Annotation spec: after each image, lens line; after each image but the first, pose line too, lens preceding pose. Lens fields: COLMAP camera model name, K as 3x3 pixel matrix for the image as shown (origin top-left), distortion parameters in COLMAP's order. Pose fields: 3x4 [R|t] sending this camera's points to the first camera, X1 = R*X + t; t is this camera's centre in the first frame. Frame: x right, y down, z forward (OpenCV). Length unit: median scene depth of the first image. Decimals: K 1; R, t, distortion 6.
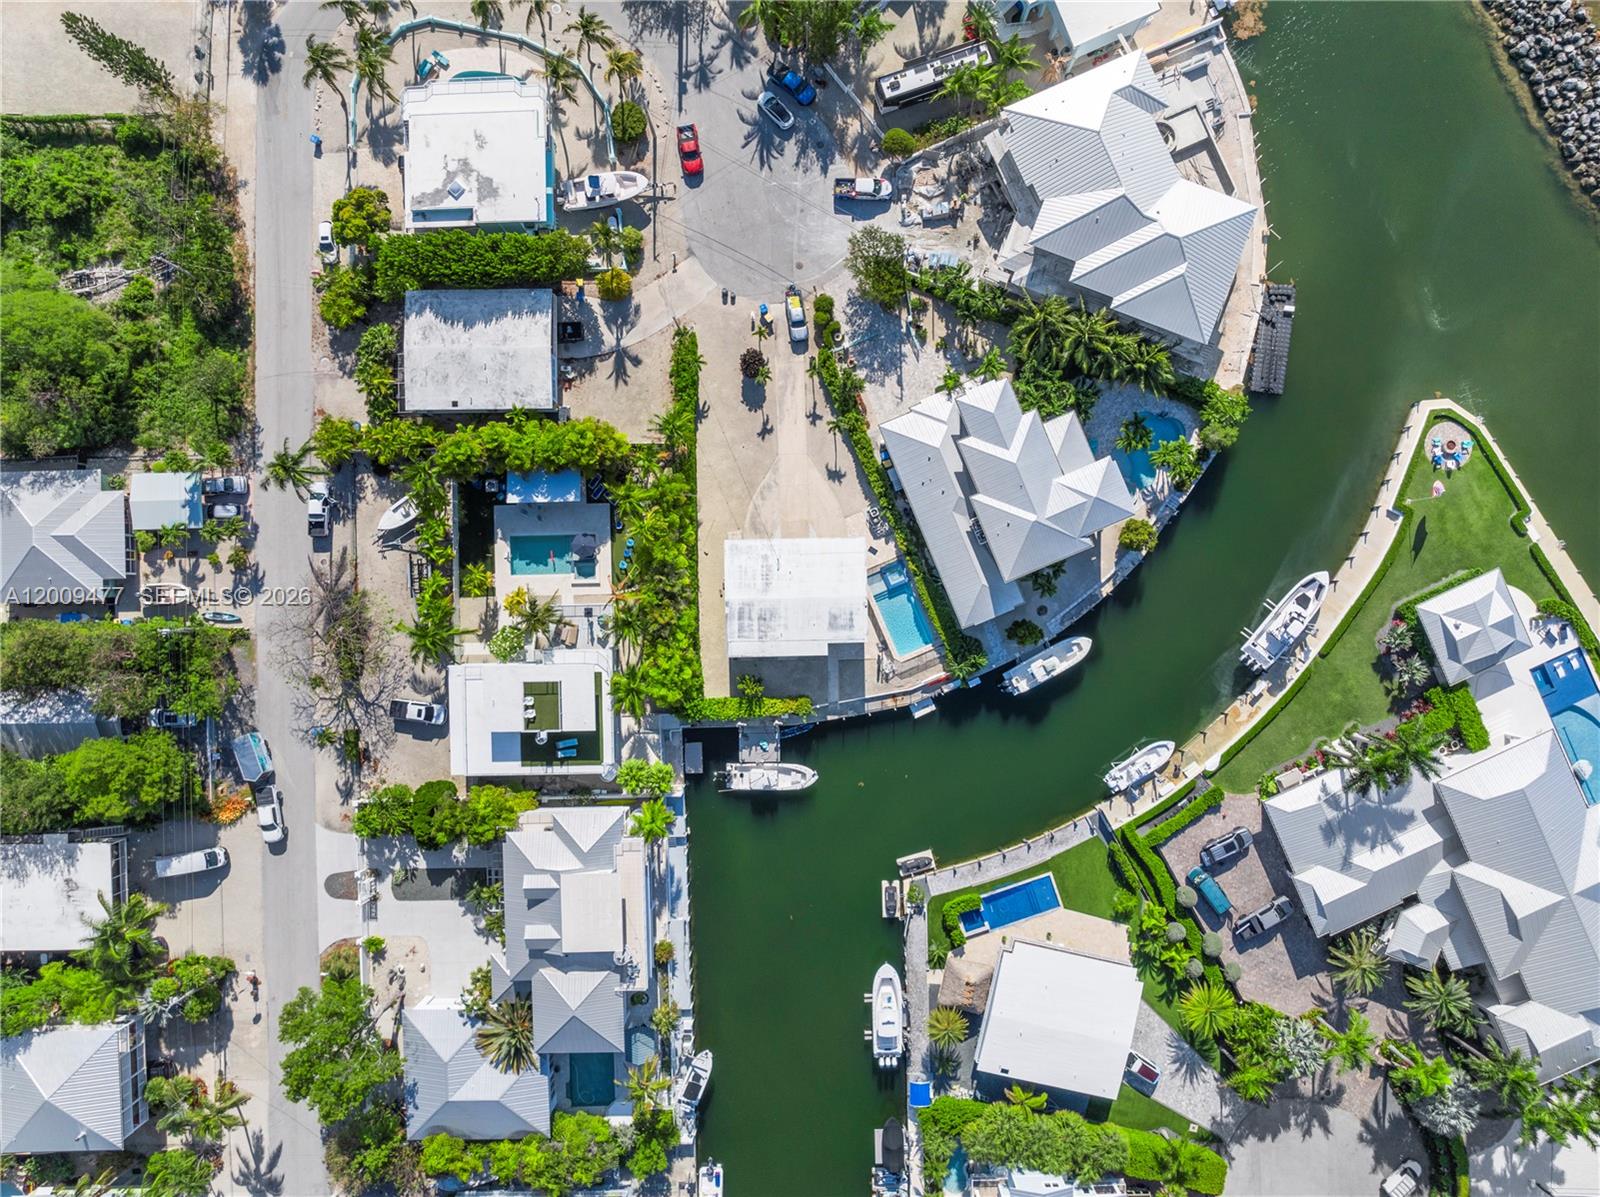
lens RADIAL K [[1116.3, 0, 808.3], [0, 1116.3, 593.3], [0, 0, 1]] dist [-0.023838, -0.040182]
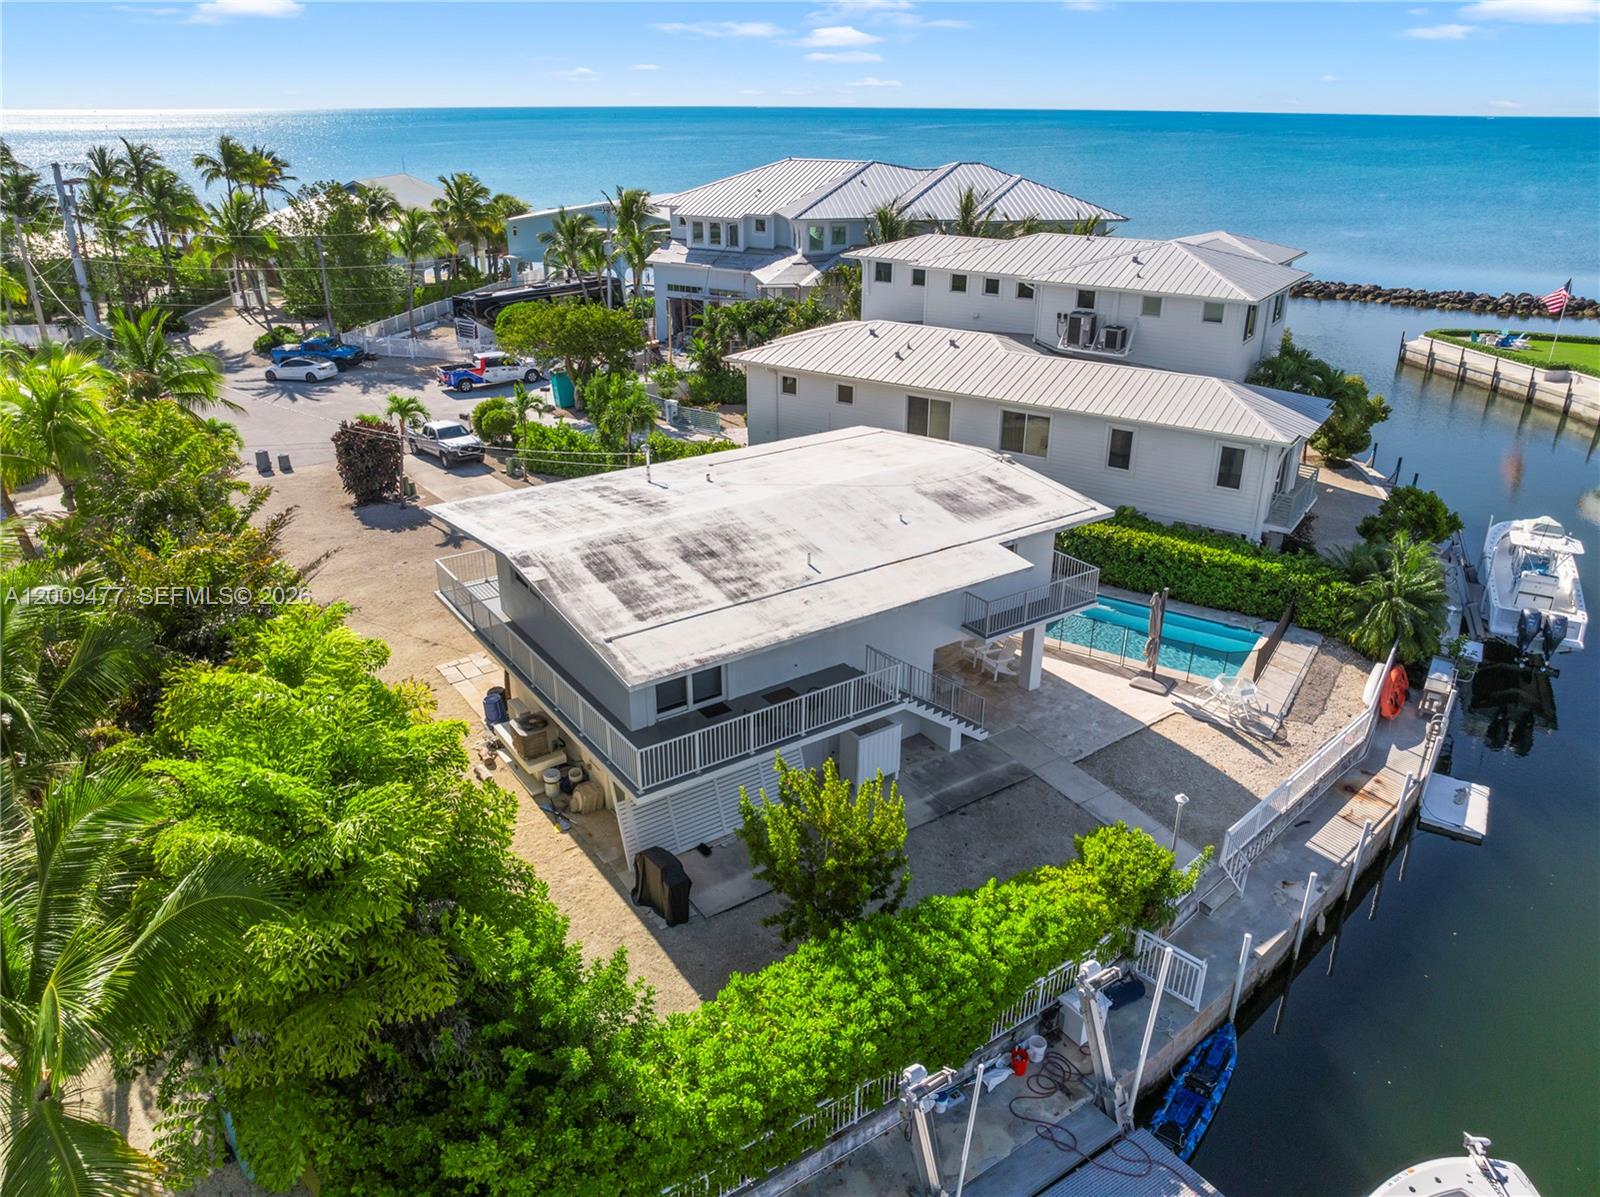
lens RADIAL K [[1116.3, 0, 808.3], [0, 1116.3, 593.3], [0, 0, 1]] dist [-0.023838, -0.040182]
pose [[0.830585, -0.237216, 0.503843, -0.128455], [0.556888, 0.357280, -0.749818, 0.190401], [-0.002144, 0.903371, 0.428854, 0.867989]]
